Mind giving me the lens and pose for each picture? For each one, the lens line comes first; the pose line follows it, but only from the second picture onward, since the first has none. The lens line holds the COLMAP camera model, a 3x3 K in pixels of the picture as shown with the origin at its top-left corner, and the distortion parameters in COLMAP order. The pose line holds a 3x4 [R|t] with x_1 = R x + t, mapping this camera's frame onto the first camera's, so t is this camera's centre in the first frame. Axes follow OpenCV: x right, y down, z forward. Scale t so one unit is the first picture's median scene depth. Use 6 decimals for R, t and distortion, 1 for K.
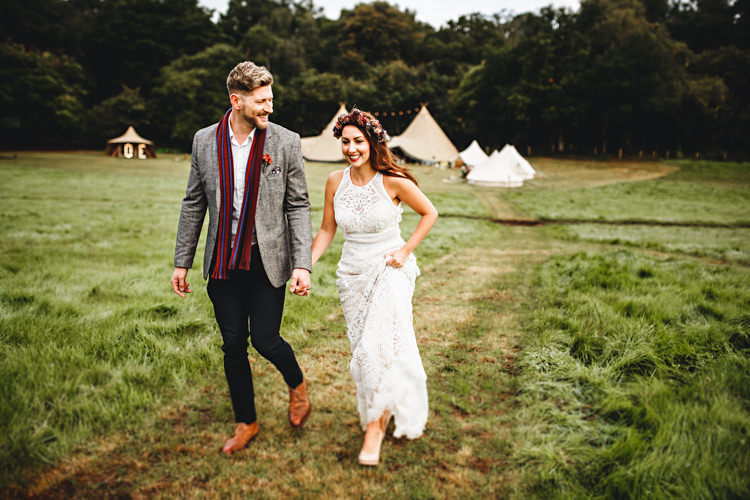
lens RADIAL K [[724.3, 0, 373.9], [0, 724.3, 240.5], [0, 0, 1]] dist [-0.064815, 0.099268]
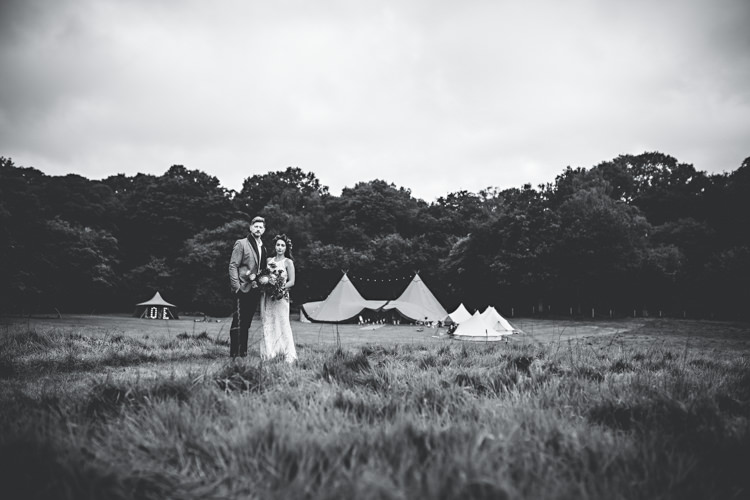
lens RADIAL K [[724.3, 0, 373.9], [0, 724.3, 240.5], [0, 0, 1]] dist [-0.064815, 0.099268]
pose [[0.999987, -0.005169, 0.000099, 0.001900], [0.005055, 0.973489, -0.228676, 0.021734], [0.001086, 0.228674, 0.973503, -0.108006]]
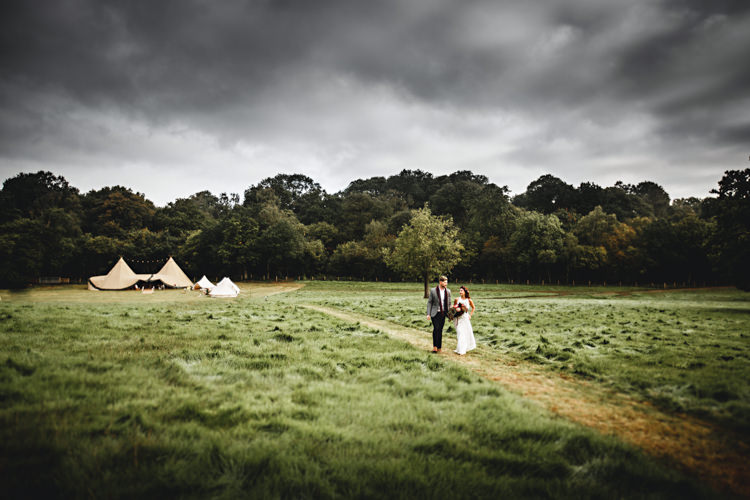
lens RADIAL K [[550.9, 0, 375.0], [0, 550.9, 250.0], [0, 0, 1]] dist [0.037169, 0.002654]
pose [[0.858928, -0.007484, 0.512042, -0.186358], [0.091958, 0.985894, -0.139846, 0.035976], [-0.503772, 0.167204, 0.847500, -0.404797]]
